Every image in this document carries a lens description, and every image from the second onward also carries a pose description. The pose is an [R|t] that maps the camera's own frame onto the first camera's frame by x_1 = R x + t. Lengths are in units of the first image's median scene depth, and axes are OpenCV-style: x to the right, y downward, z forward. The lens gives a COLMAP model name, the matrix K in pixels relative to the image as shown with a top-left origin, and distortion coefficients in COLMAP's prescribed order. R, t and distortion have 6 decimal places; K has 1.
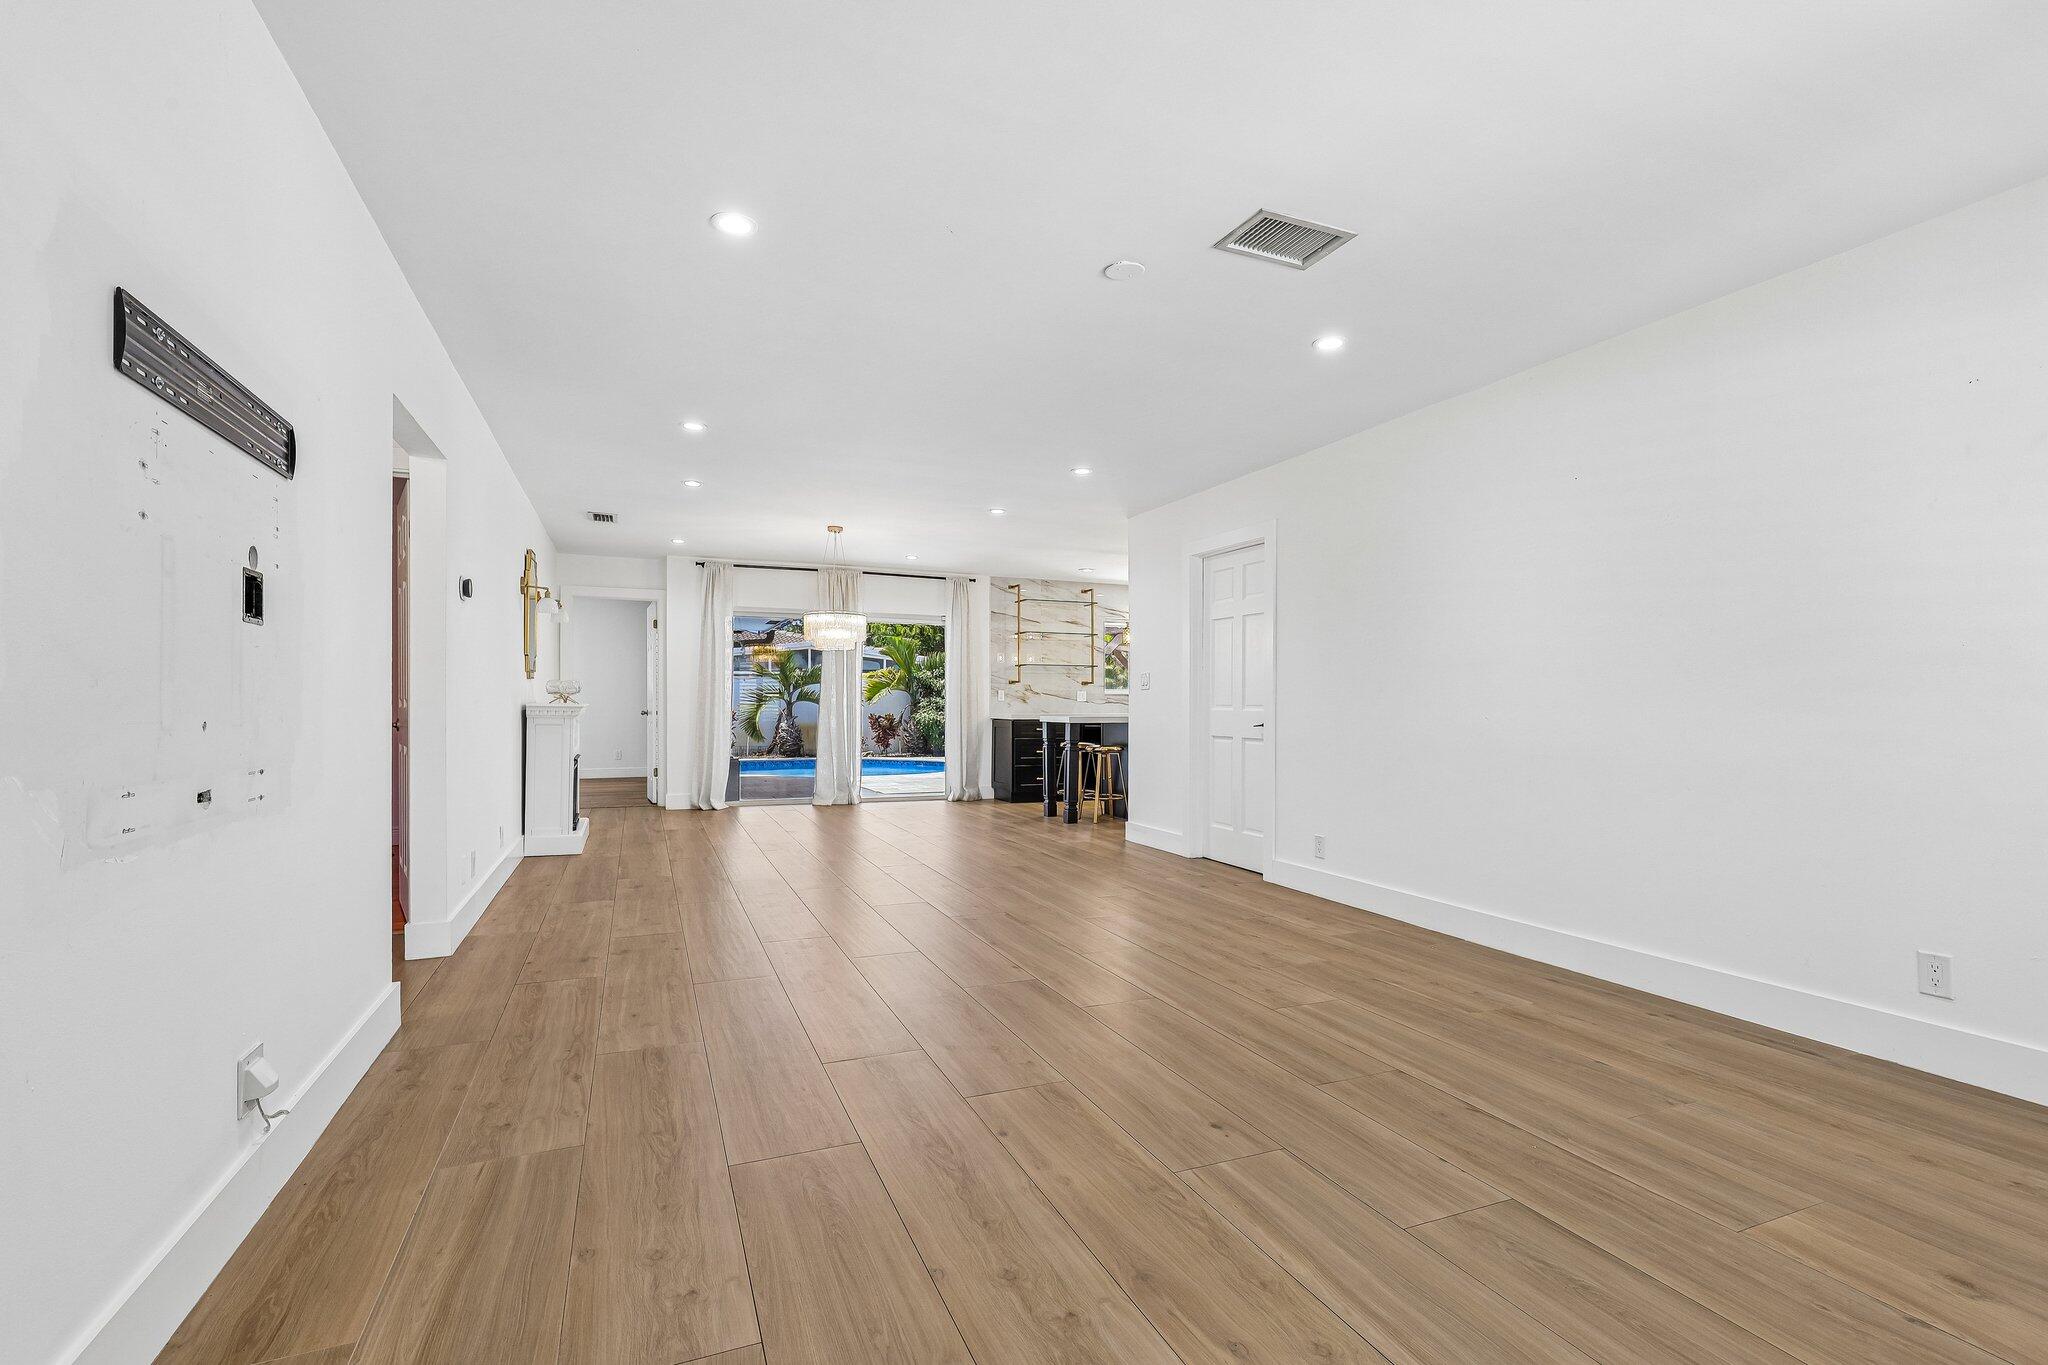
lens RADIAL K [[954.3, 0, 1059.3], [0, 954.3, 702.9], [0, 0, 1]] dist [0.000878, -0.001702]
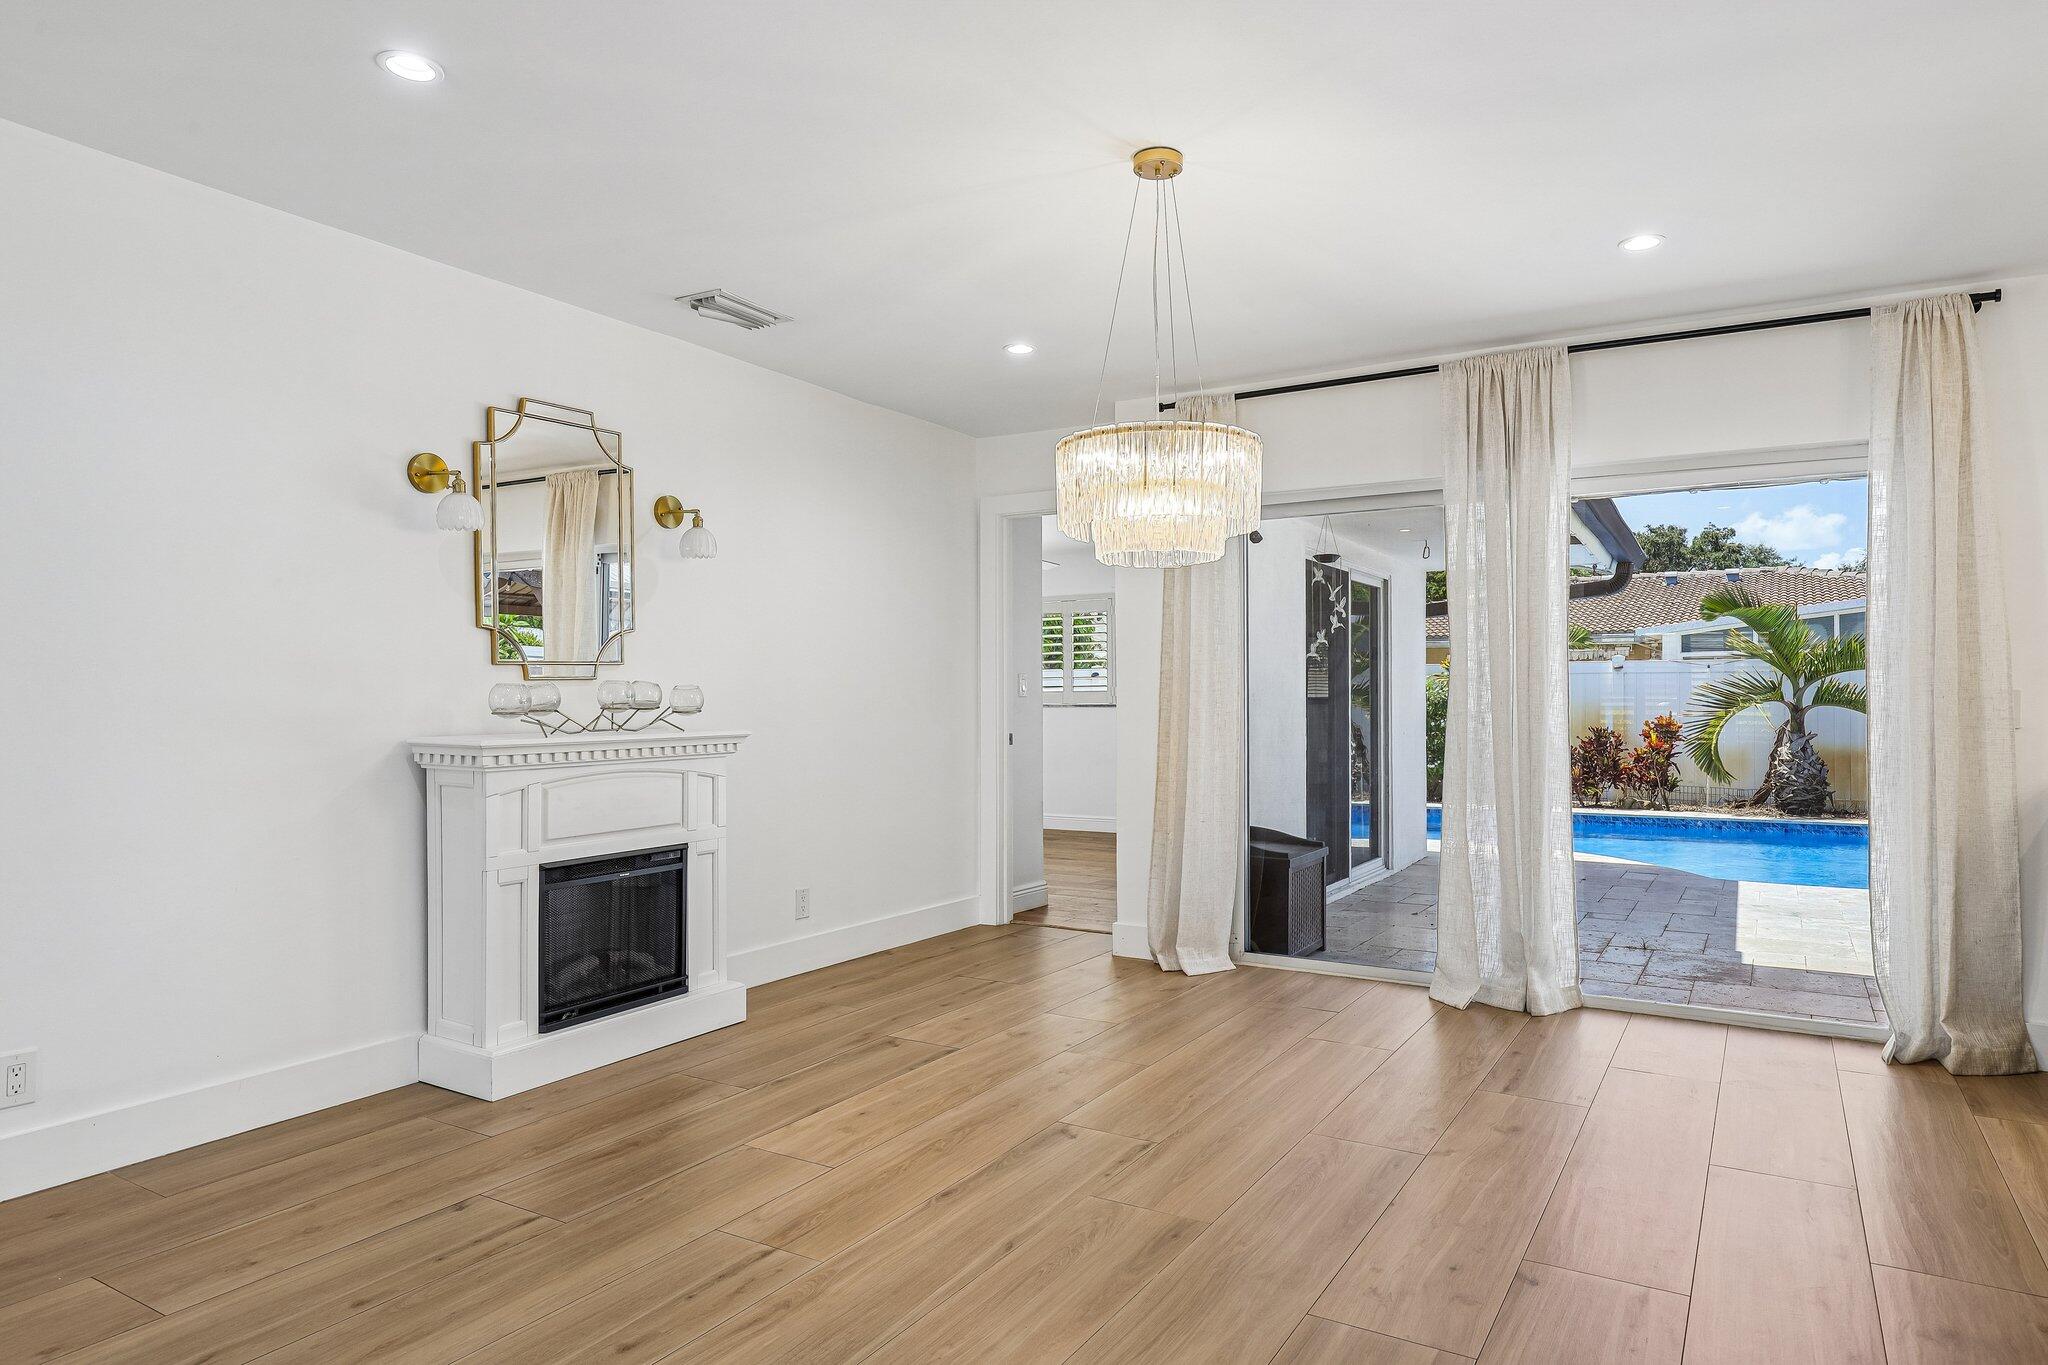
lens RADIAL K [[1226.6, 0, 1037.0], [0, 1226.6, 696.7], [0, 0, 1]] dist [0.001346, 0.002128]
pose [[0.574679, -0.008469, -0.818335, 0.047578], [0.005287, 0.999964, -0.006636, -0.008526], [0.818362, -0.000513, 0.574703, 0.591404]]
